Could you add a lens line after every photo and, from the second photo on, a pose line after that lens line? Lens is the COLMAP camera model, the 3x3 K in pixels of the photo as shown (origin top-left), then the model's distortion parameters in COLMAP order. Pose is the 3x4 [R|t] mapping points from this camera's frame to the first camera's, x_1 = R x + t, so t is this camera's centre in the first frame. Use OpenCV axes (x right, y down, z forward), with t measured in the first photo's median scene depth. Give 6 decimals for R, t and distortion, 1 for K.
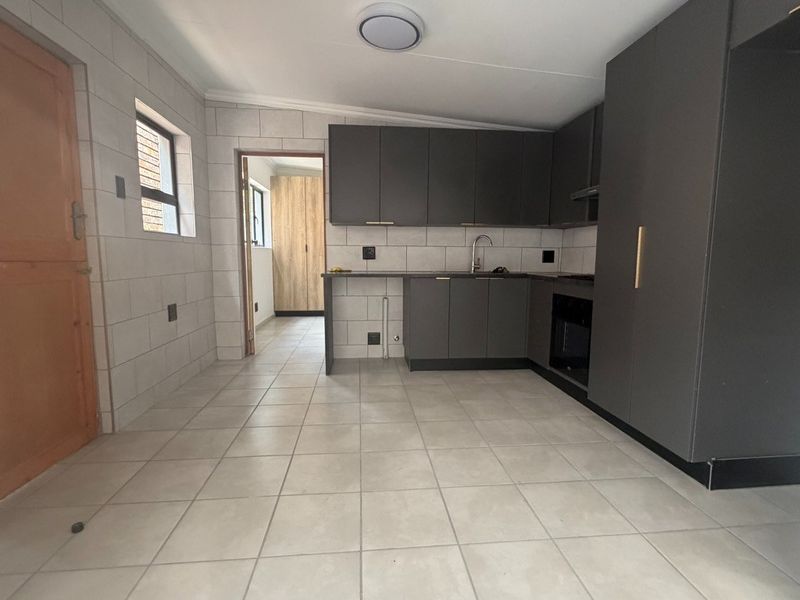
lens RADIAL K [[394.2, 0, 402.6], [0, 394.2, 301.9], [0, 0, 1]] dist [0.001473, 0.000580]
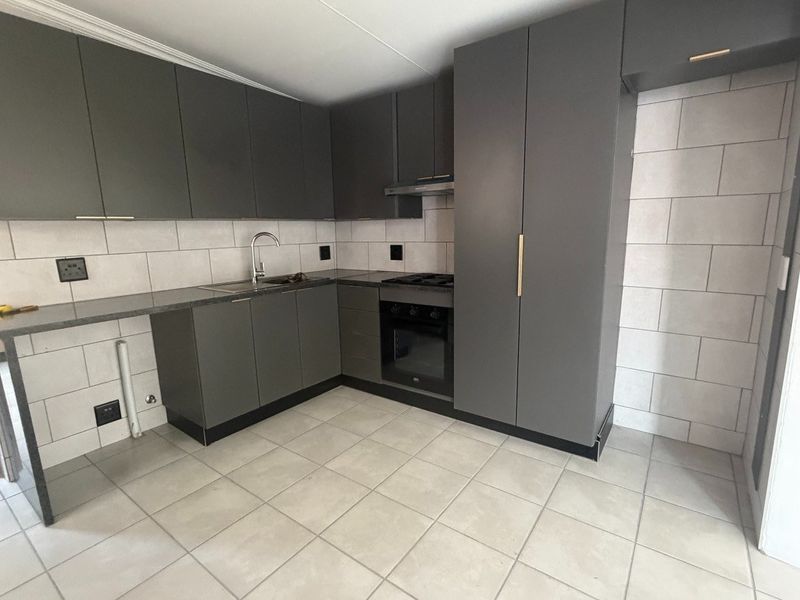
lens RADIAL K [[394.2, 0, 395.4], [0, 394.2, 301.6], [0, 0, 1]] dist [0.001473, 0.000580]
pose [[0.673041, -0.157202, 0.722706, -0.212732], [0.112530, 0.987540, 0.110012, -0.101727], [-0.730994, 0.007284, 0.682344, 0.331770]]
